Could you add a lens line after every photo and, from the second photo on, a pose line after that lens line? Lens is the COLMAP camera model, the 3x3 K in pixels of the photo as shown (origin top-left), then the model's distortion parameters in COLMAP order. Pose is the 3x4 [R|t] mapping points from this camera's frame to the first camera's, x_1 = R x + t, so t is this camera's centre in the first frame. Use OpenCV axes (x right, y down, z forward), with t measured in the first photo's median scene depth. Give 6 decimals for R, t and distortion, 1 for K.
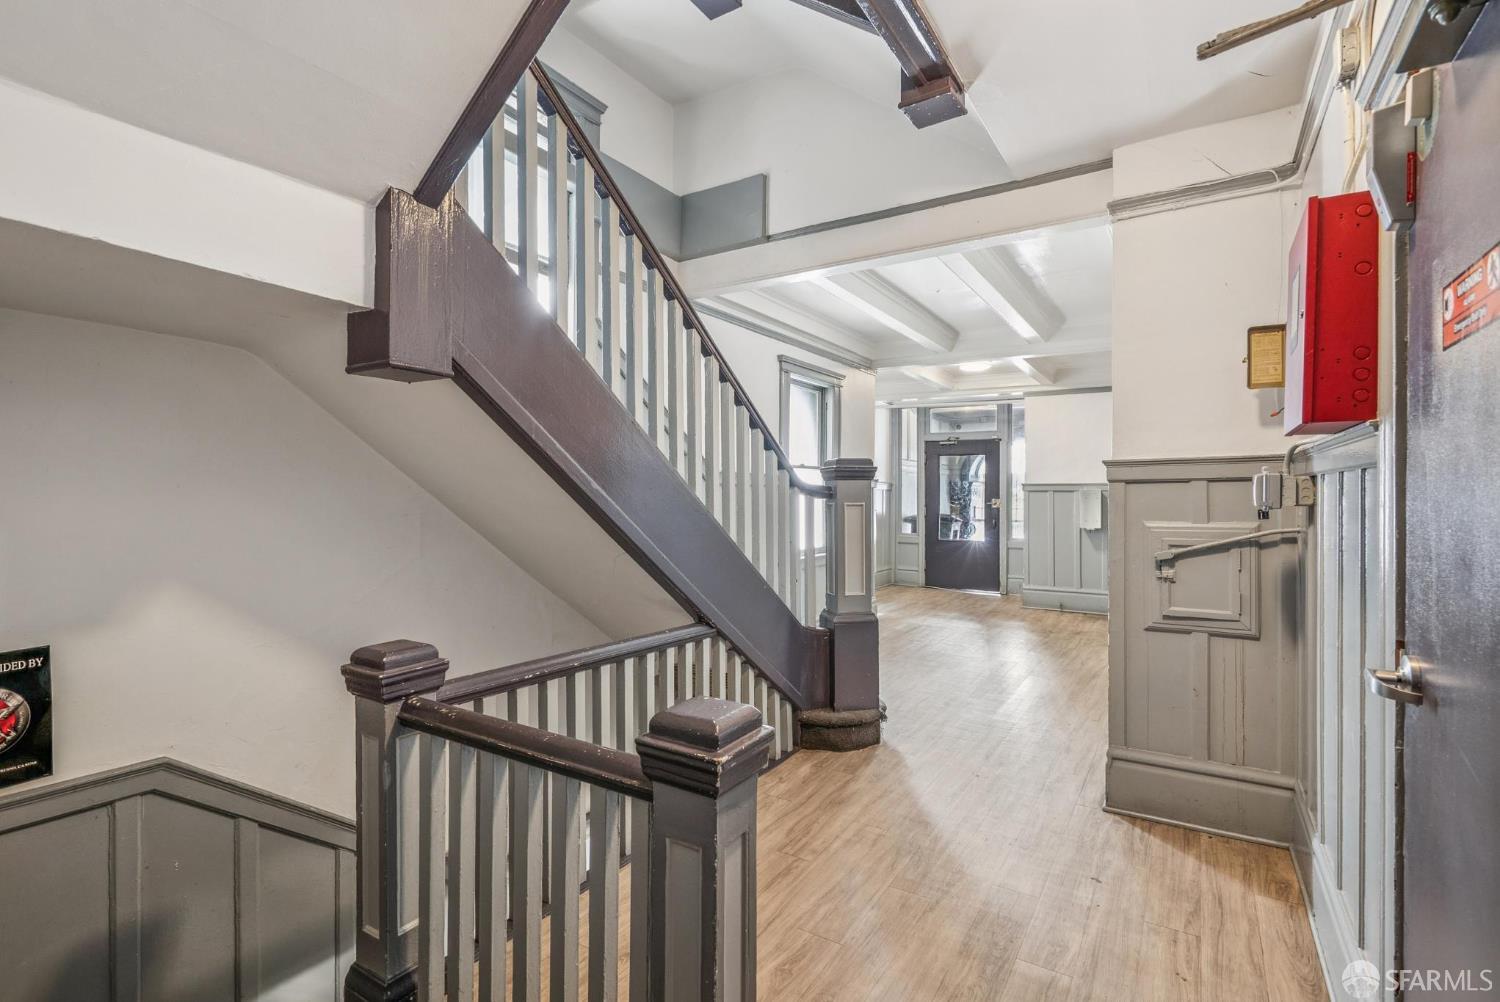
lens RADIAL K [[729.5, 0, 746.3], [0, 729.5, 496.9], [0, 0, 1]] dist [0.001326, 0.002242]
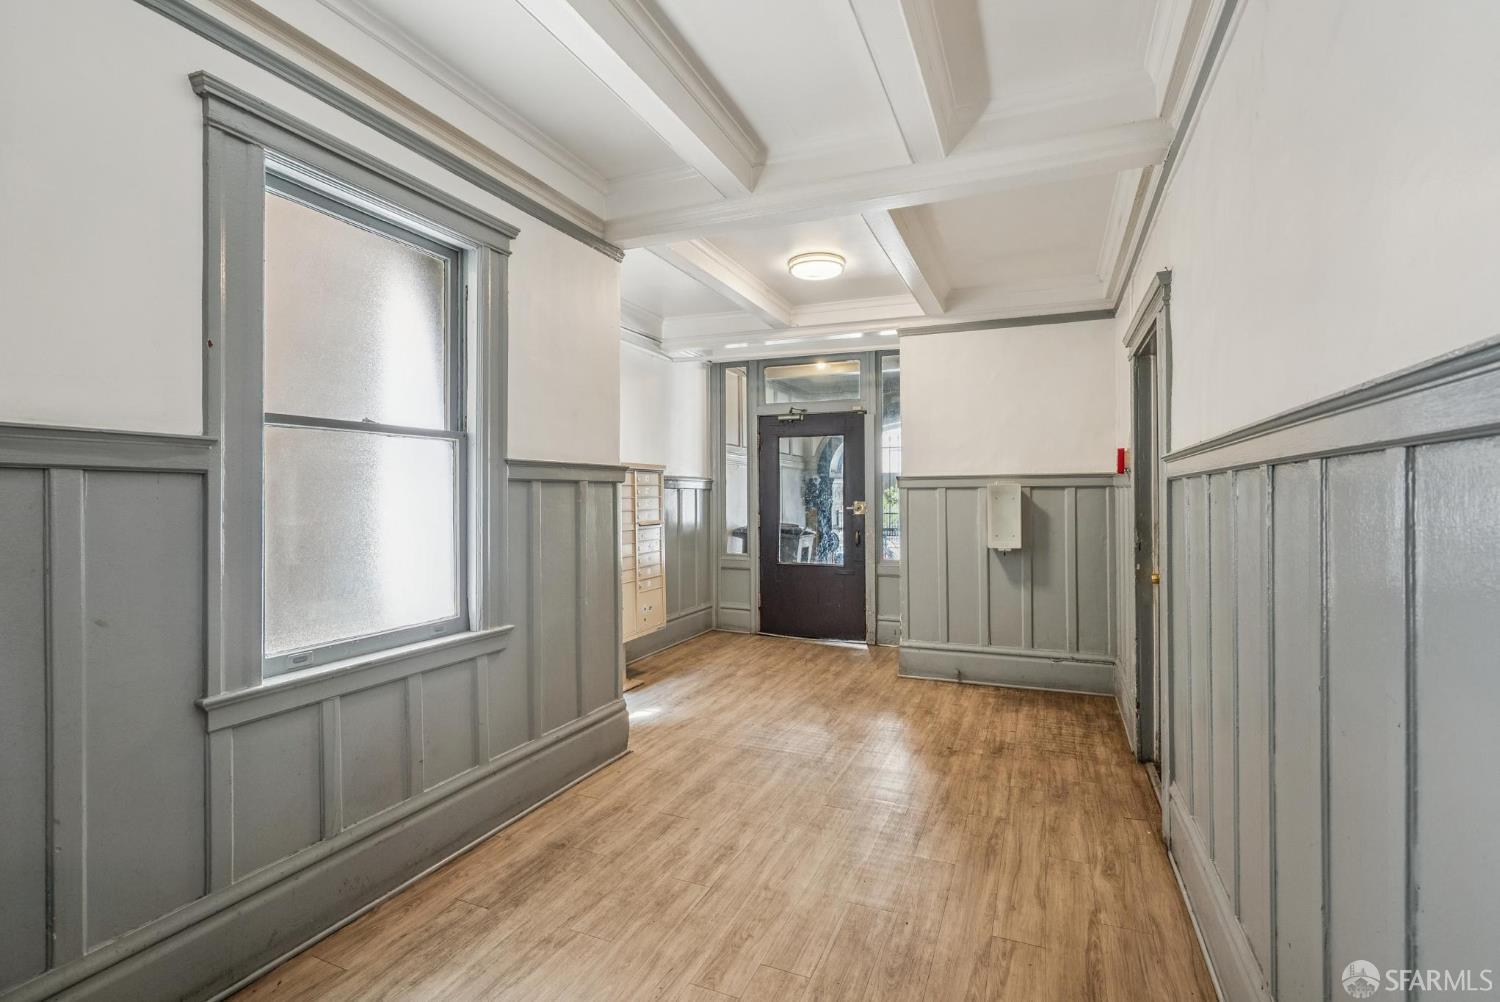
lens RADIAL K [[729.5, 0, 751.0], [0, 729.5, 501.0], [0, 0, 1]] dist [0.001326, 0.002242]
pose [[0.986525, -0.008718, 0.163378, 0.136661], [0.008405, 0.999961, 0.002607, -0.000030], [-0.163395, -0.001199, 0.986560, 0.363443]]
